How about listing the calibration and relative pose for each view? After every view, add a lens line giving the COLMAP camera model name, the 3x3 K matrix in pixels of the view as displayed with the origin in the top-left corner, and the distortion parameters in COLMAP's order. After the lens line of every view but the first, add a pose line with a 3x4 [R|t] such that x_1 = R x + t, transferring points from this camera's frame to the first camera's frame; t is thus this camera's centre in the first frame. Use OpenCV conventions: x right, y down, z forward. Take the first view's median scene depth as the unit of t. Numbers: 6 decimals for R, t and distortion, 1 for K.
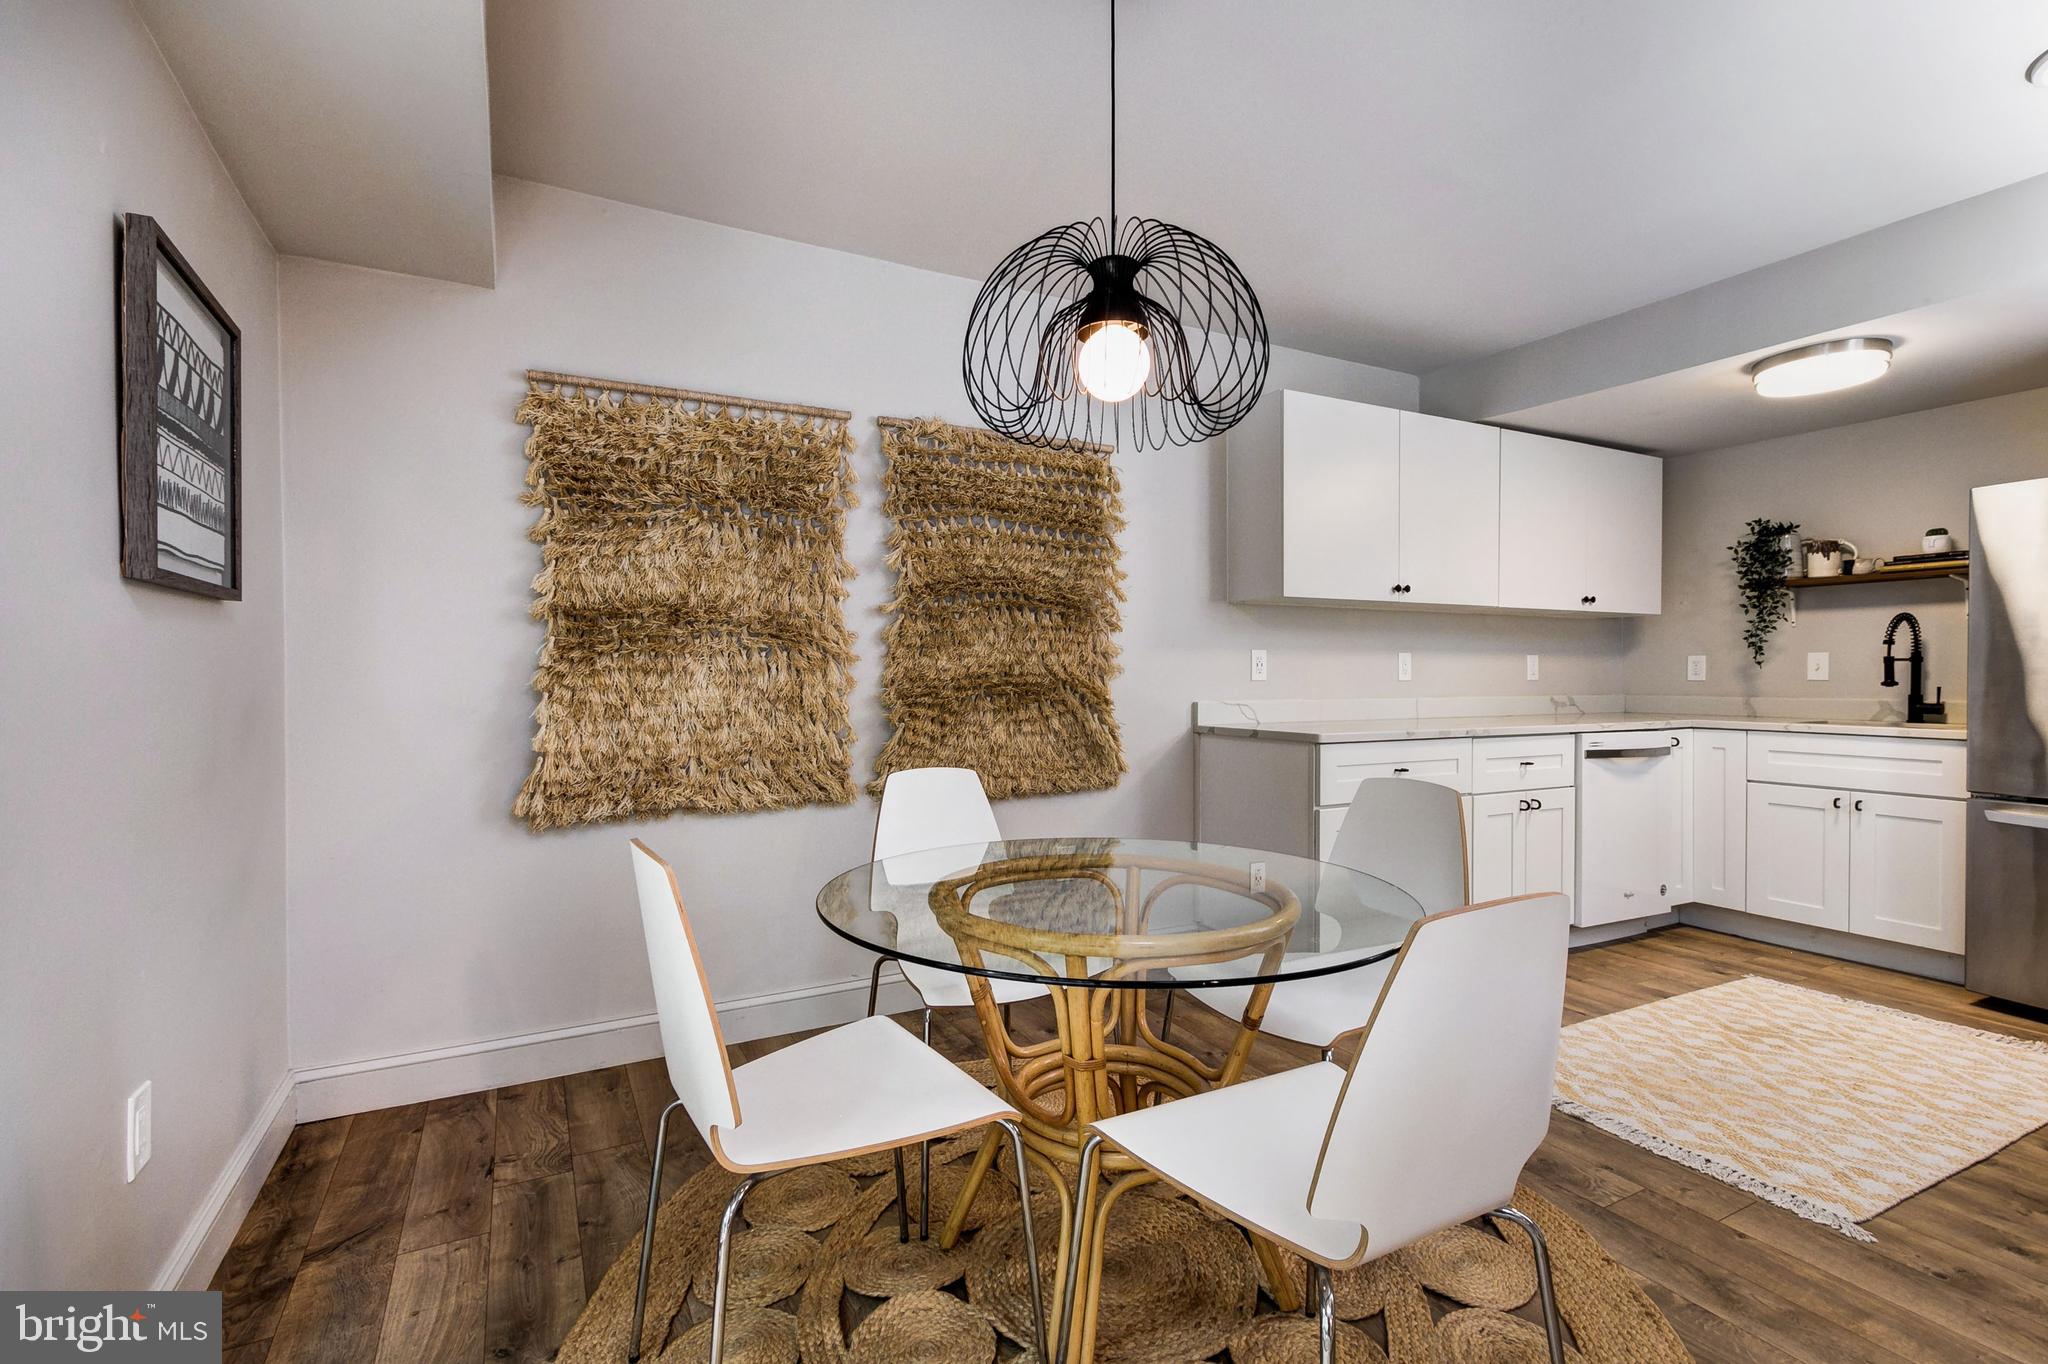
lens RADIAL K [[930.7, 0, 1017.2], [0, 930.7, 686.0], [0, 0, 1]] dist [0.002921, -0.000105]
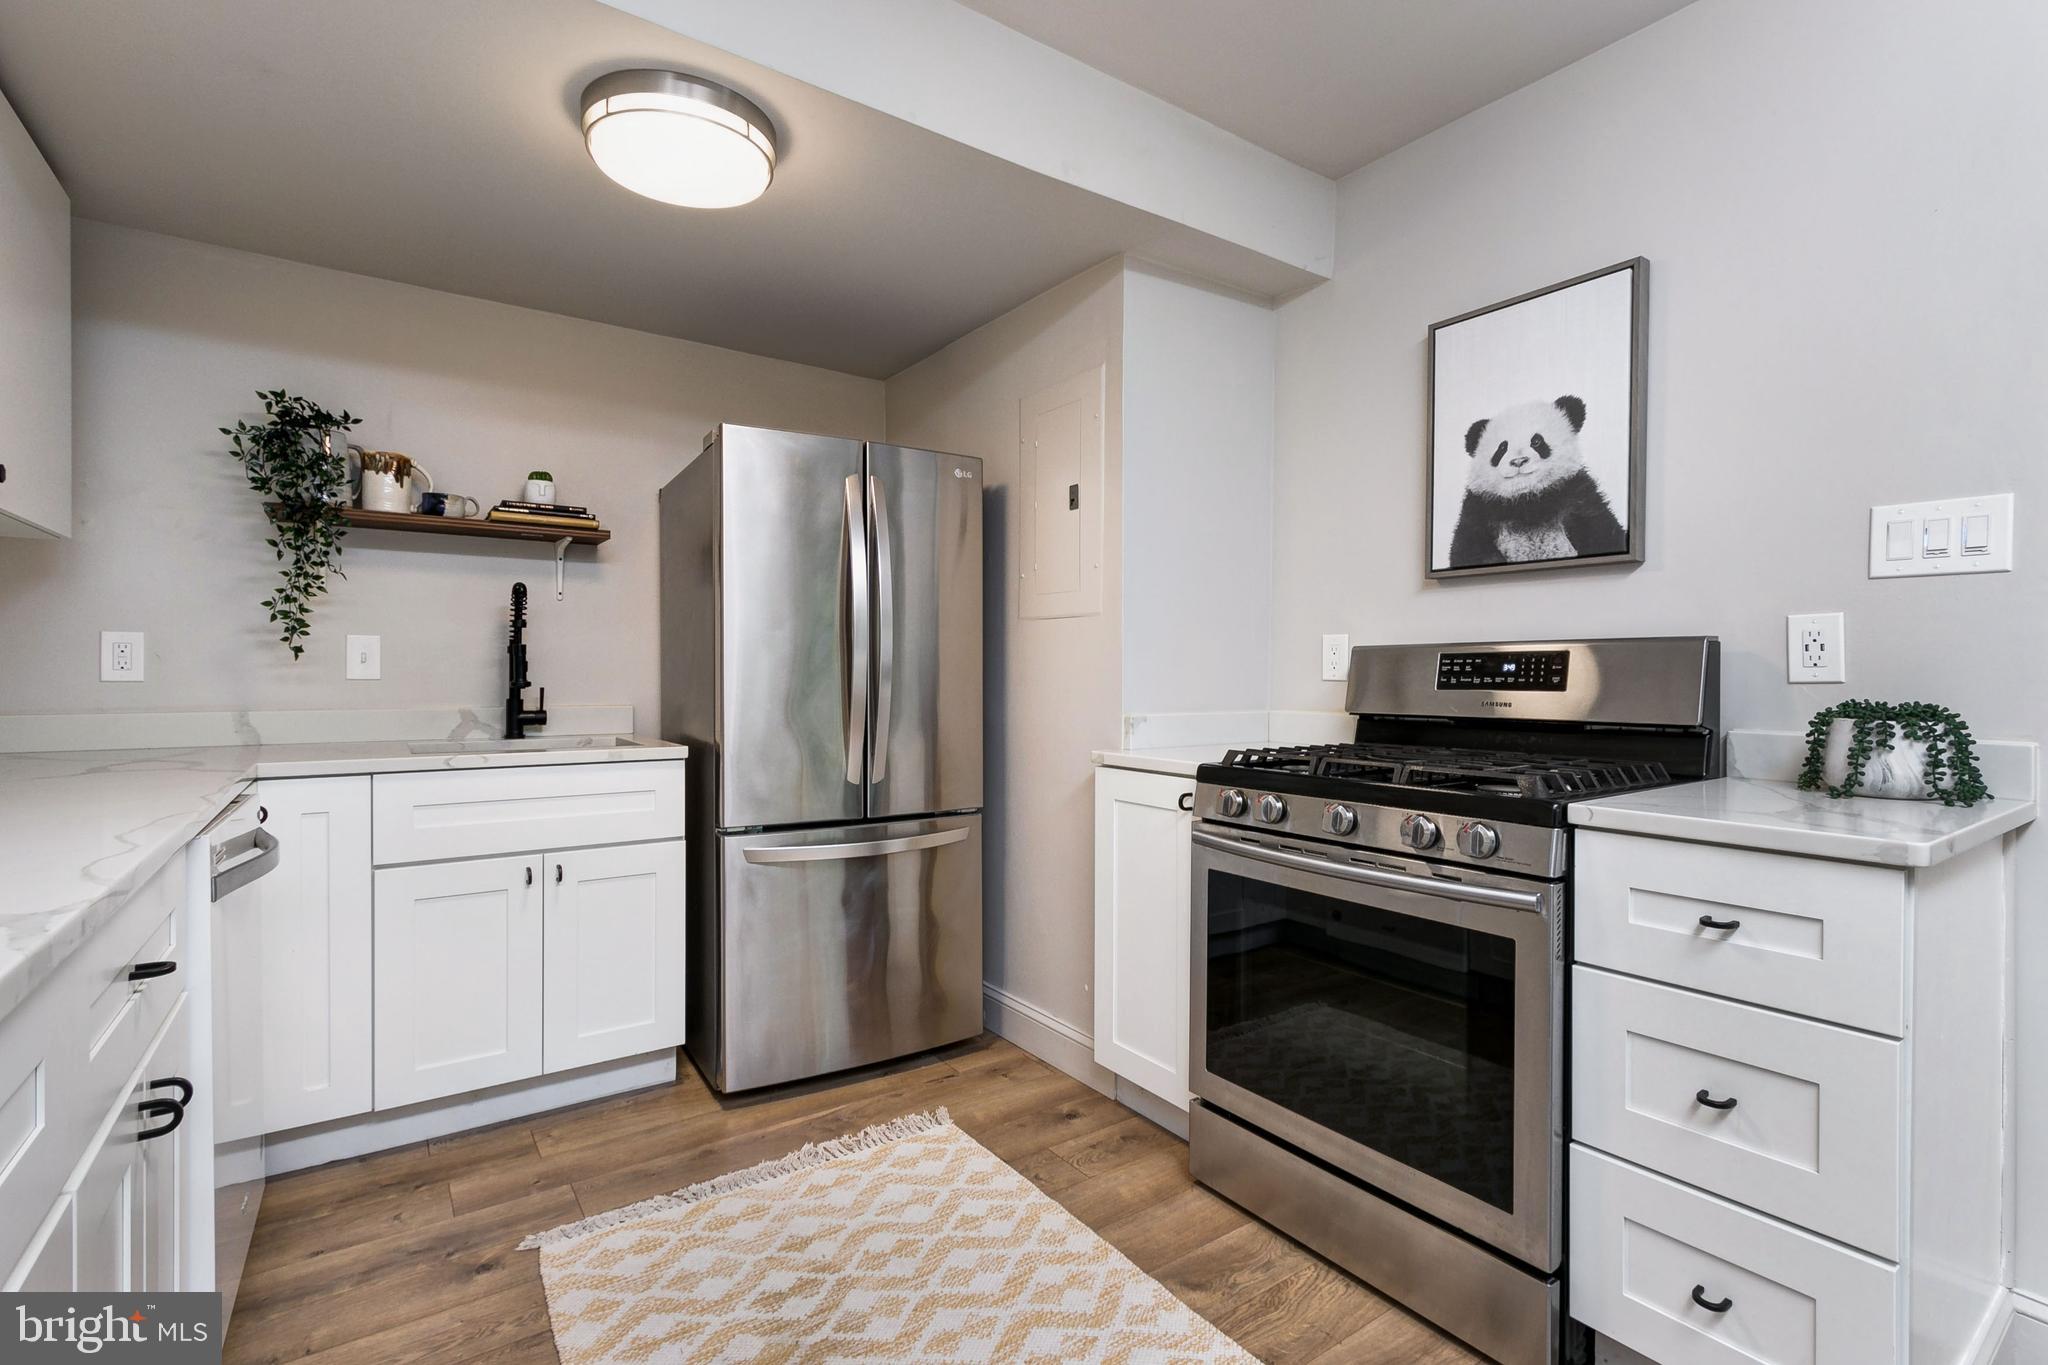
lens RADIAL K [[930.7, 0, 1017.2], [0, 930.7, 686.5], [0, 0, 1]] dist [0.002921, -0.000105]
pose [[-0.123106, -0.014695, 0.992285, 0.212968], [0.008520, 0.999838, 0.015864, -0.008565], [-0.992357, 0.010407, -0.122961, 0.722841]]
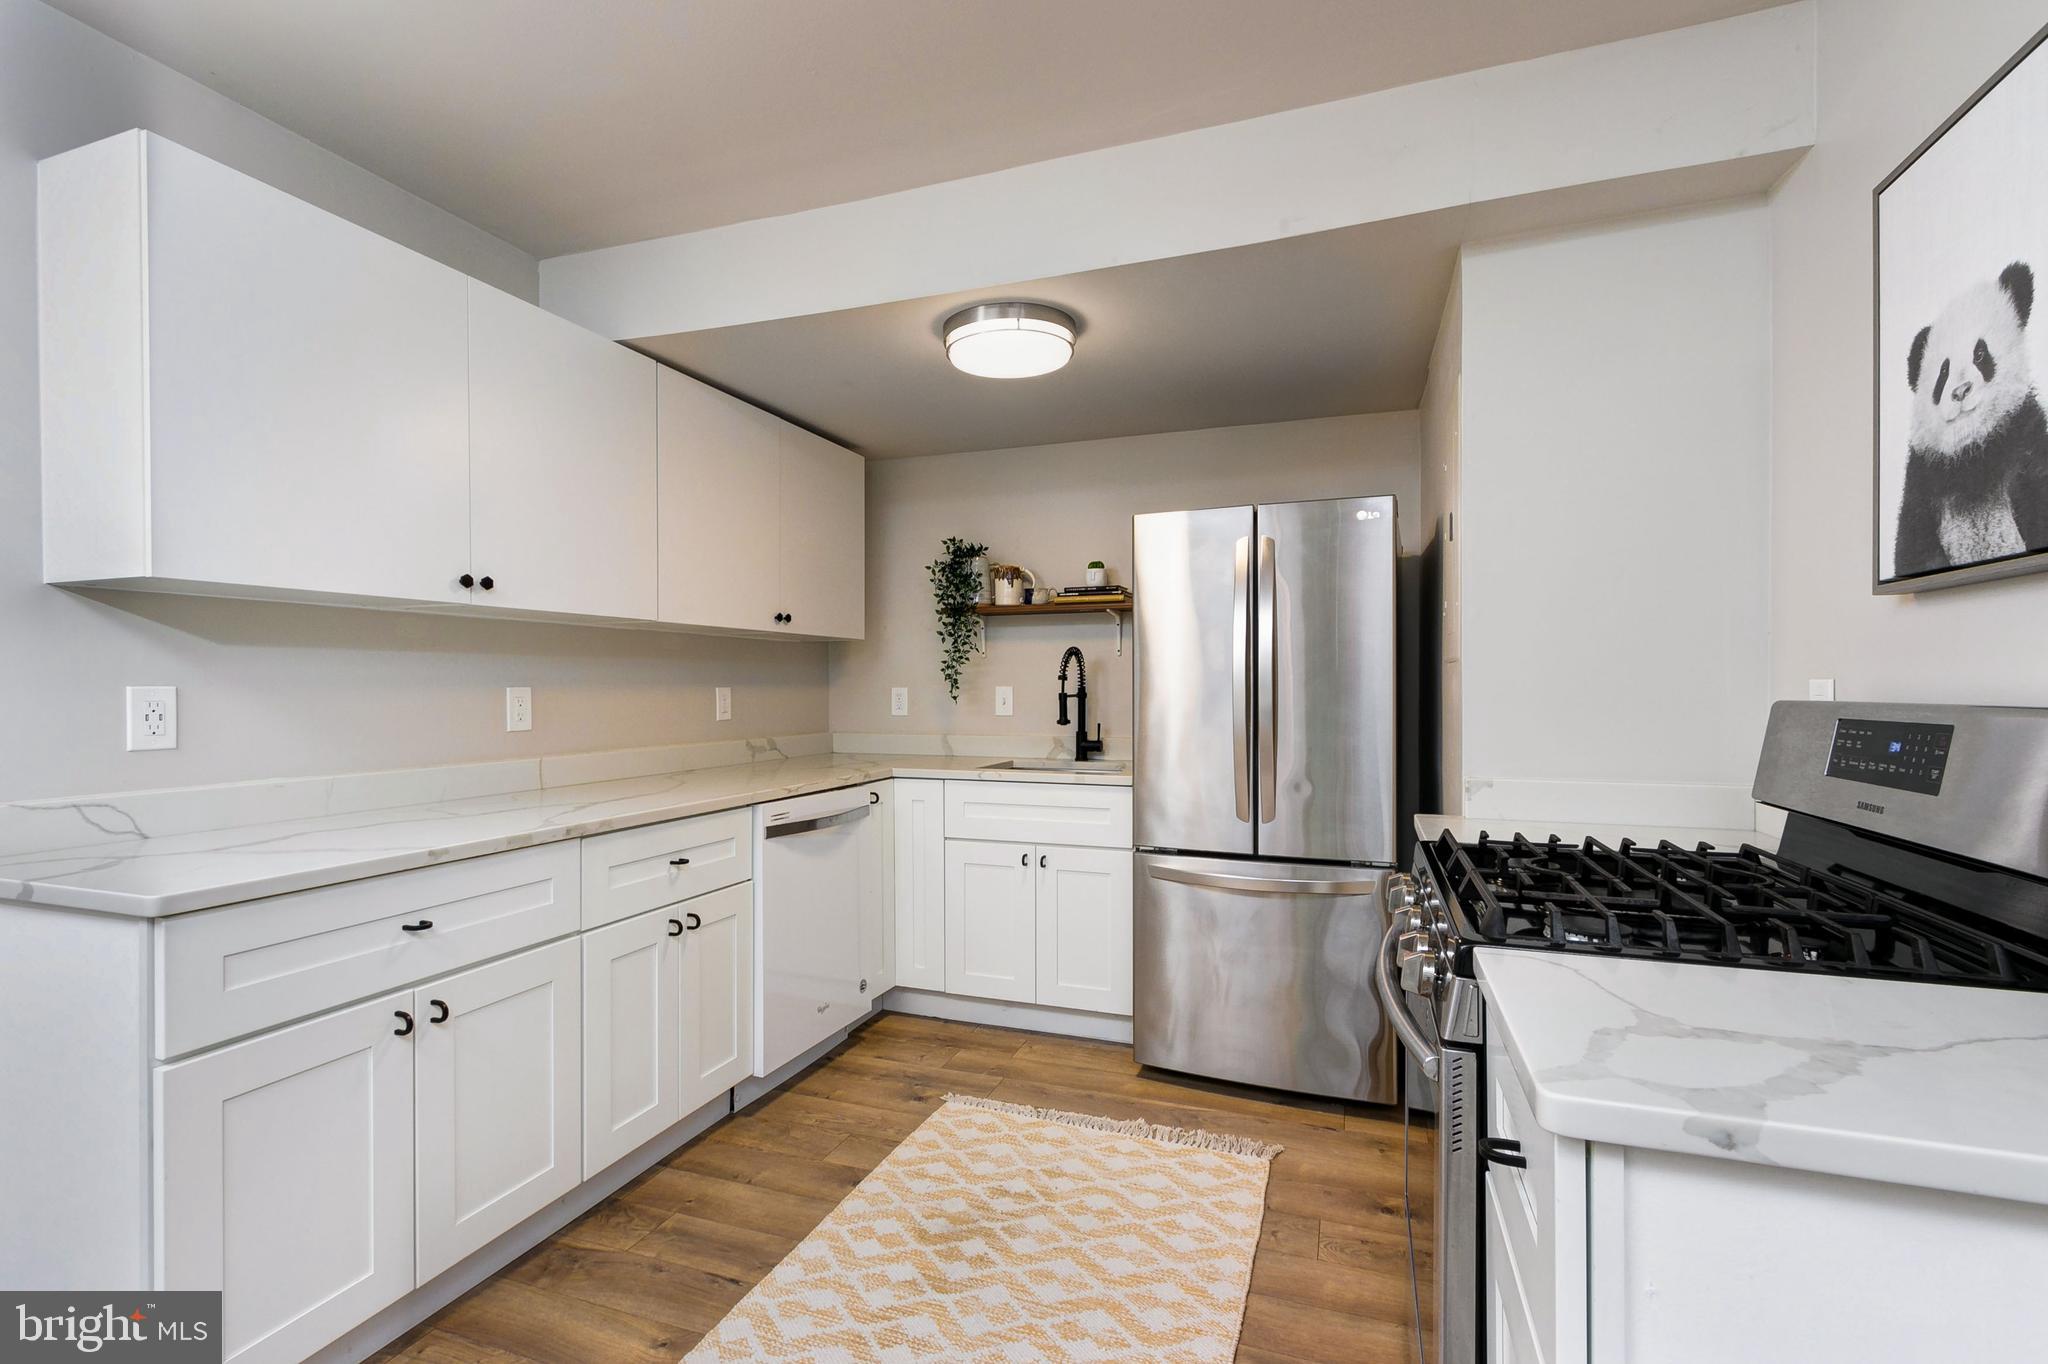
lens RADIAL K [[925.4, 0, 1013.2], [0, 925.4, 690.2], [0, 0, 1]] dist [0.001166, -0.000209]
pose [[0.743417, -0.004047, 0.668816, 0.272684], [0.010095, 0.999936, -0.005171, -0.030039], [-0.668752, 0.010596, 0.743410, 0.338795]]
